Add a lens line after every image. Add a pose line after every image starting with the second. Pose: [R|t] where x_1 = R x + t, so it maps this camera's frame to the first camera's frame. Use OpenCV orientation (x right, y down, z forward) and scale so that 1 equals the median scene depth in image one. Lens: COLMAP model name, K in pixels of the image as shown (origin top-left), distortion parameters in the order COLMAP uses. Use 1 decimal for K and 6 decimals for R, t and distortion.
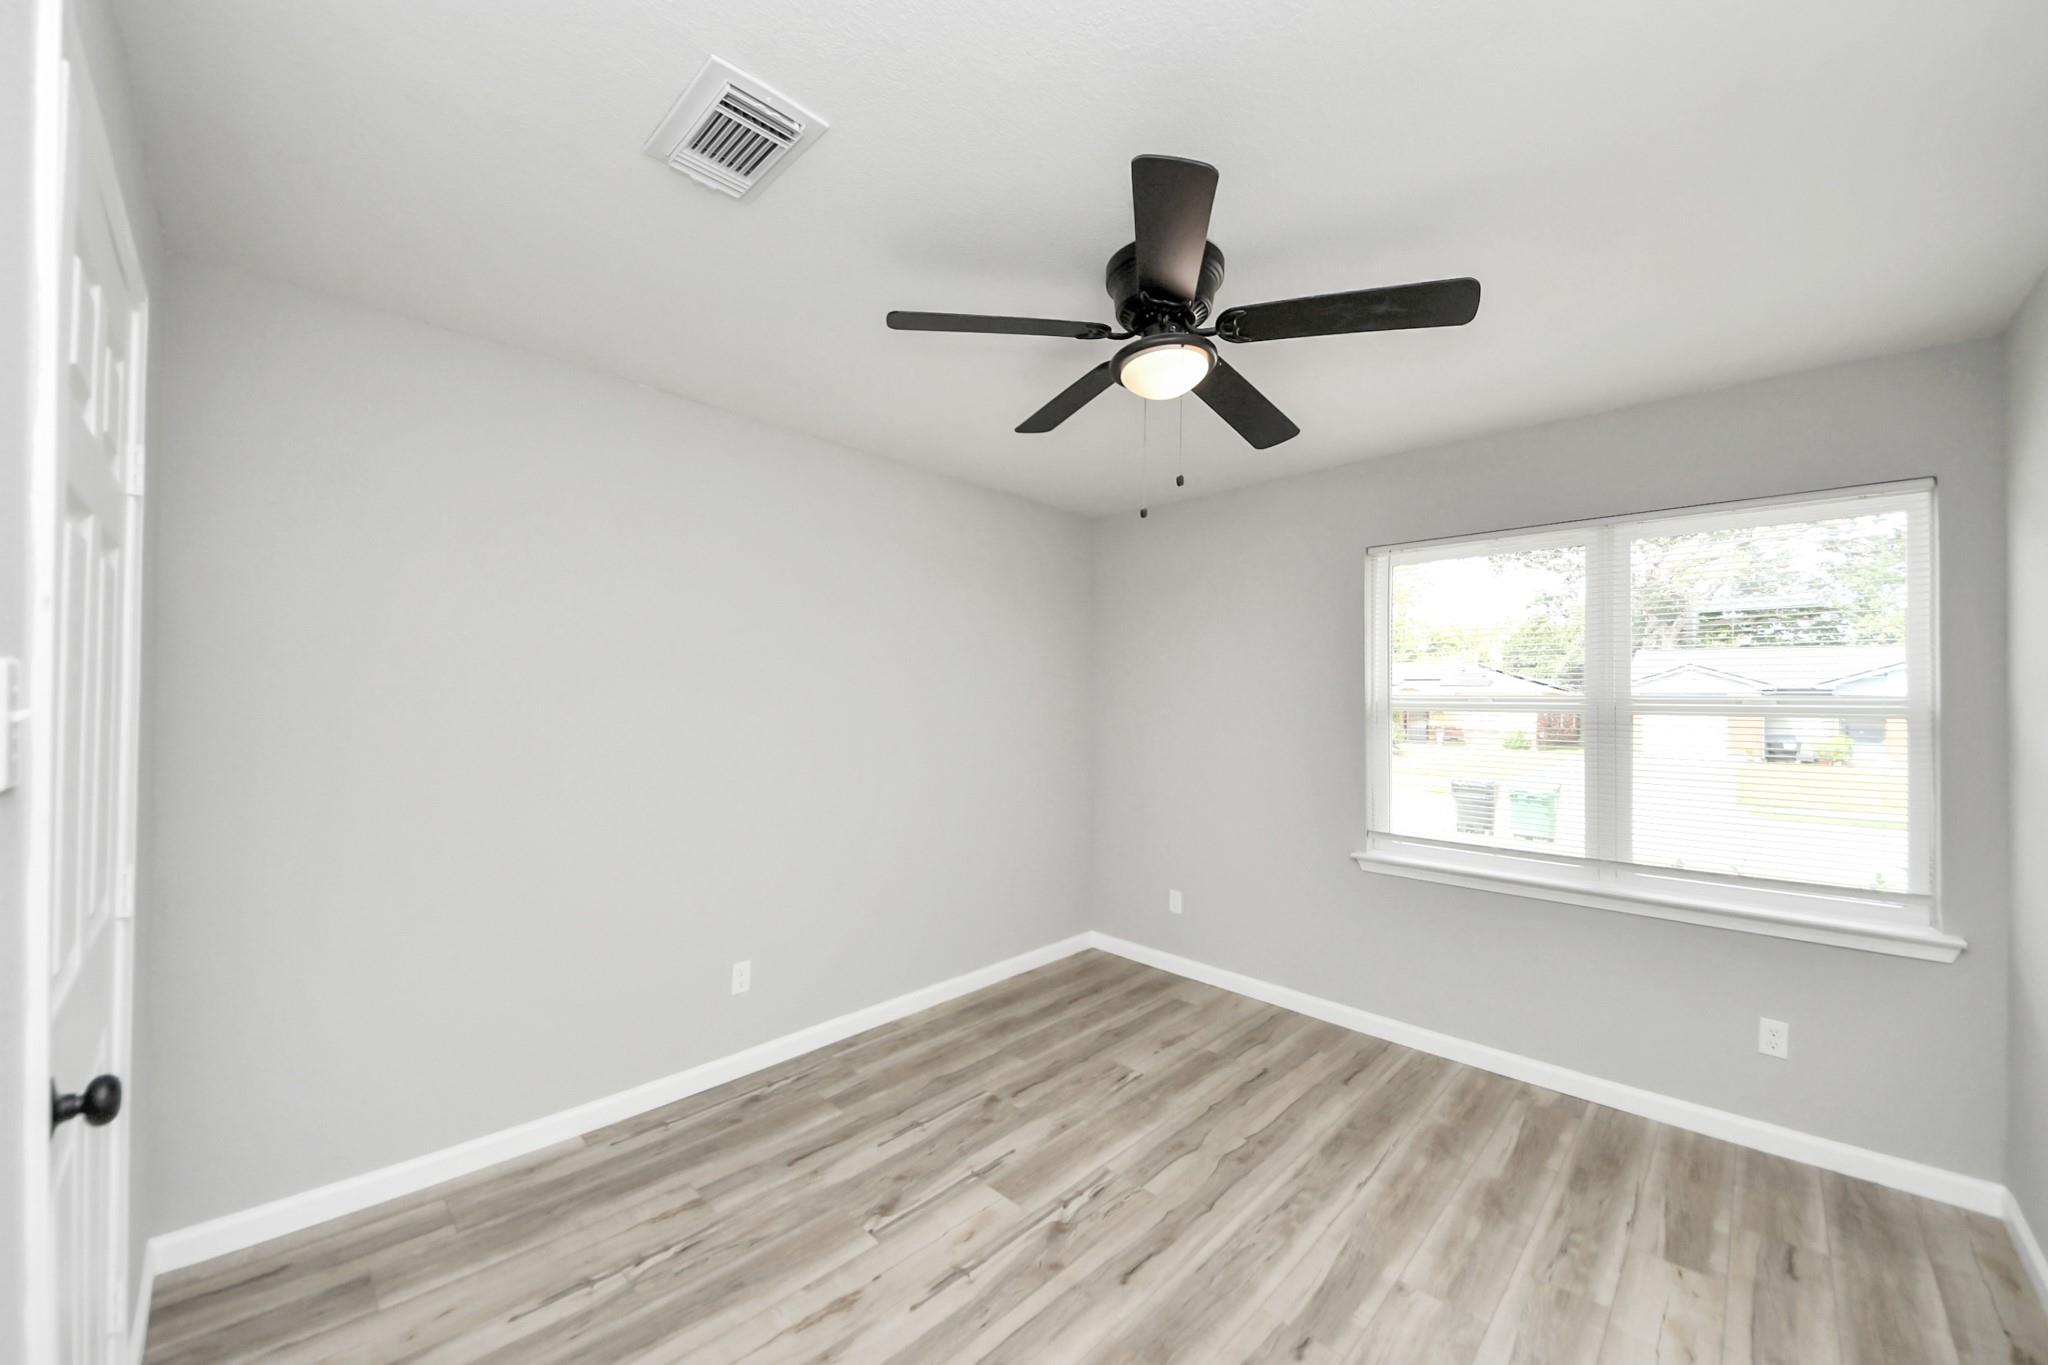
lens RADIAL K [[763.8, 0, 1024.0], [0, 763.8, 682.5], [0, 0, 1]] dist [-0.001183, -0.006396]
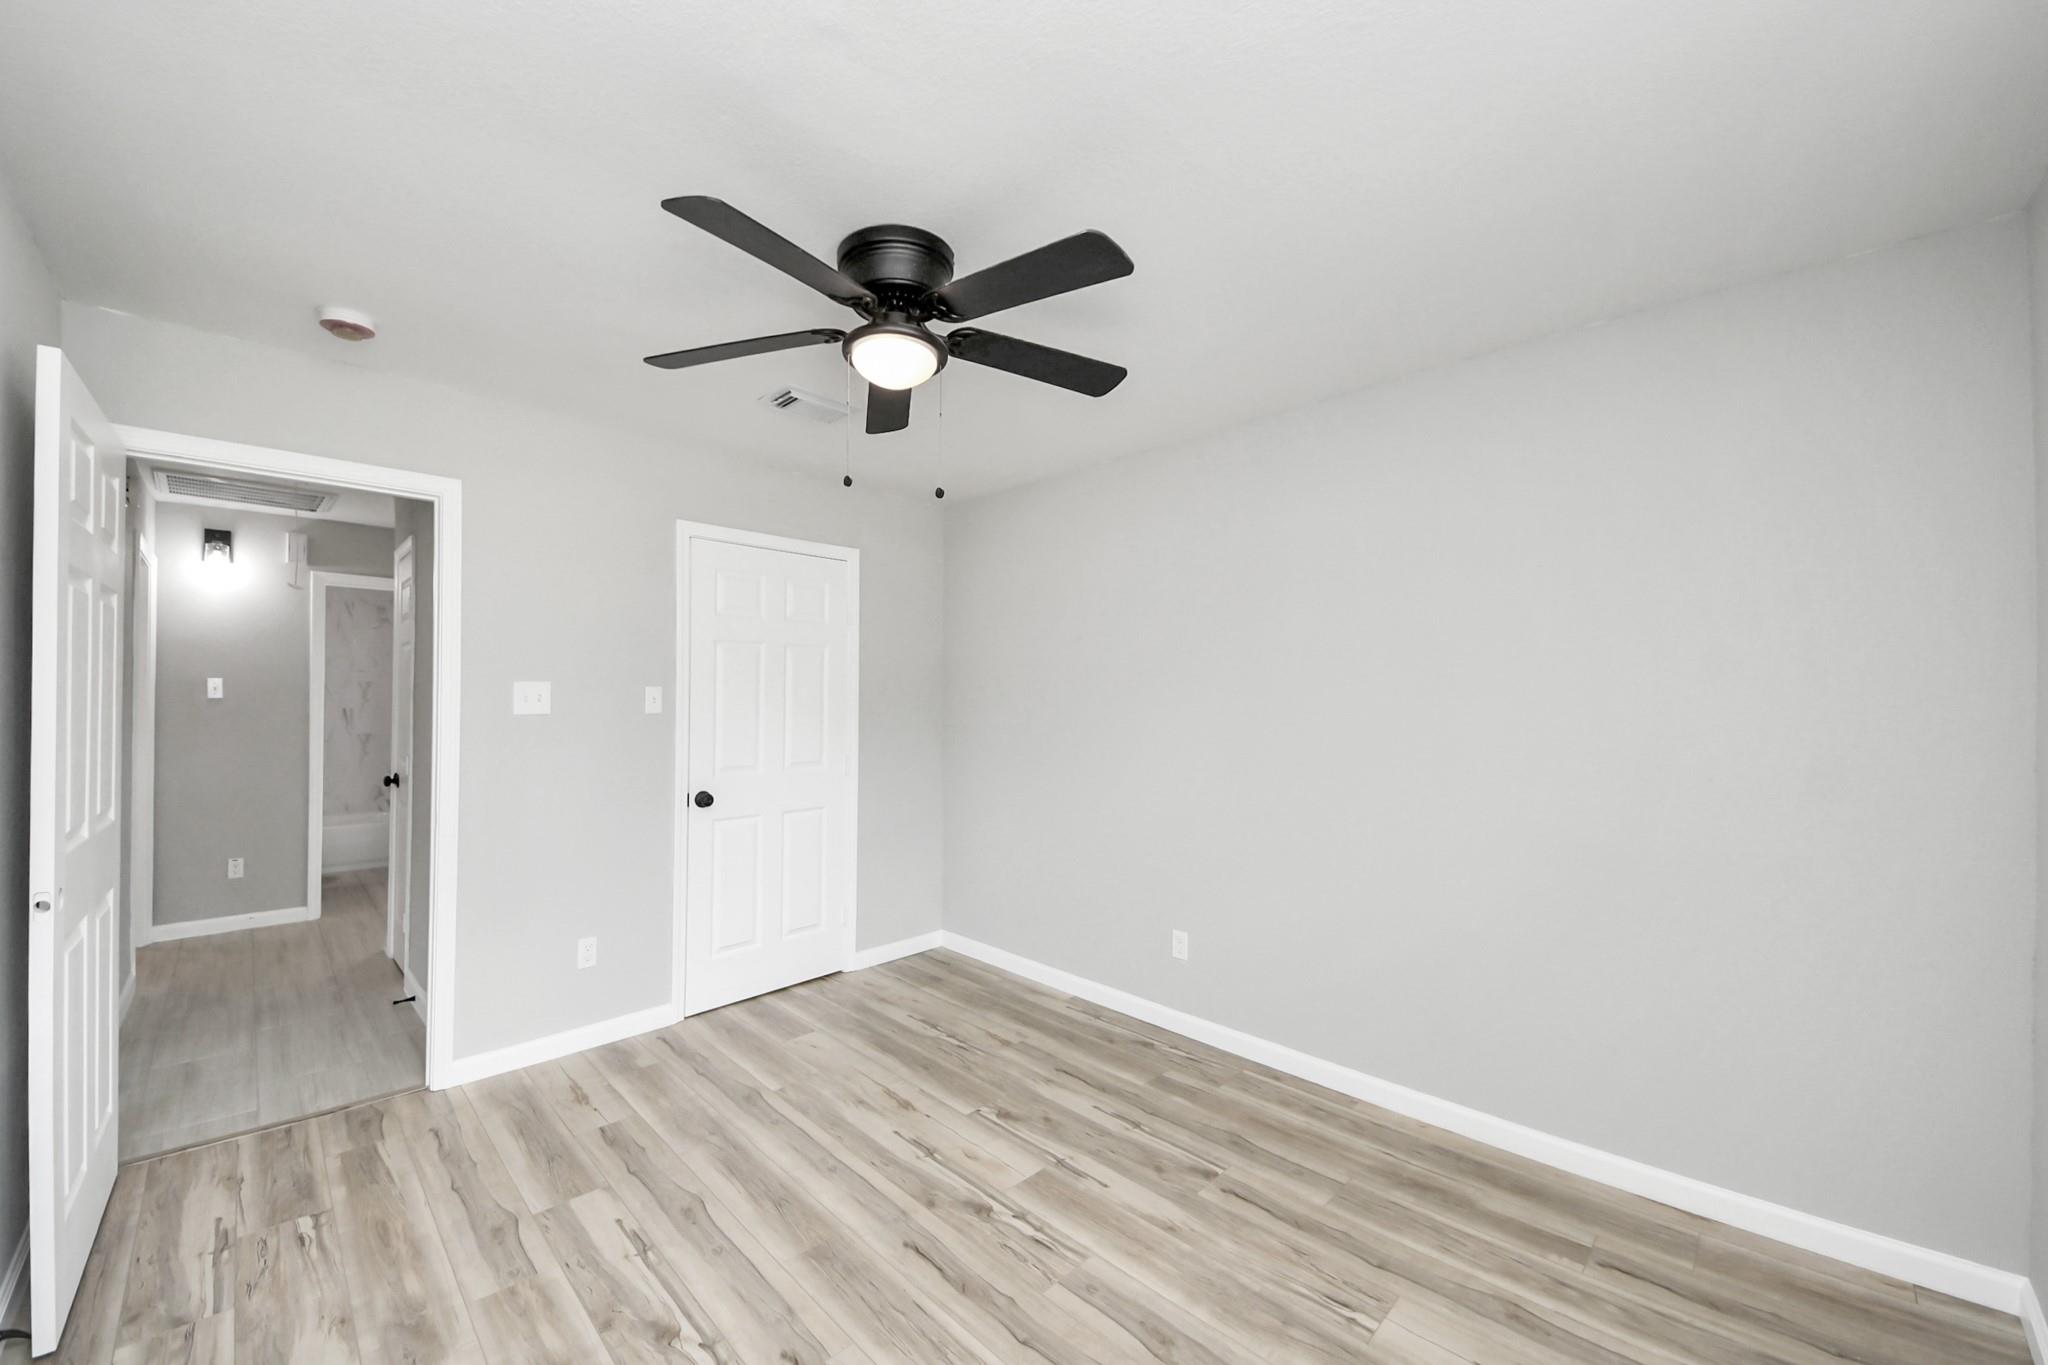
lens RADIAL K [[763.8, 0, 1024.0], [0, 763.8, 682.5], [0, 0, 1]] dist [-0.001183, -0.006396]
pose [[0.020842, -0.016299, -0.999650, 0.985631], [0.004228, 0.999860, -0.016214, -0.004052], [0.999774, -0.003888, 0.020908, 0.908961]]
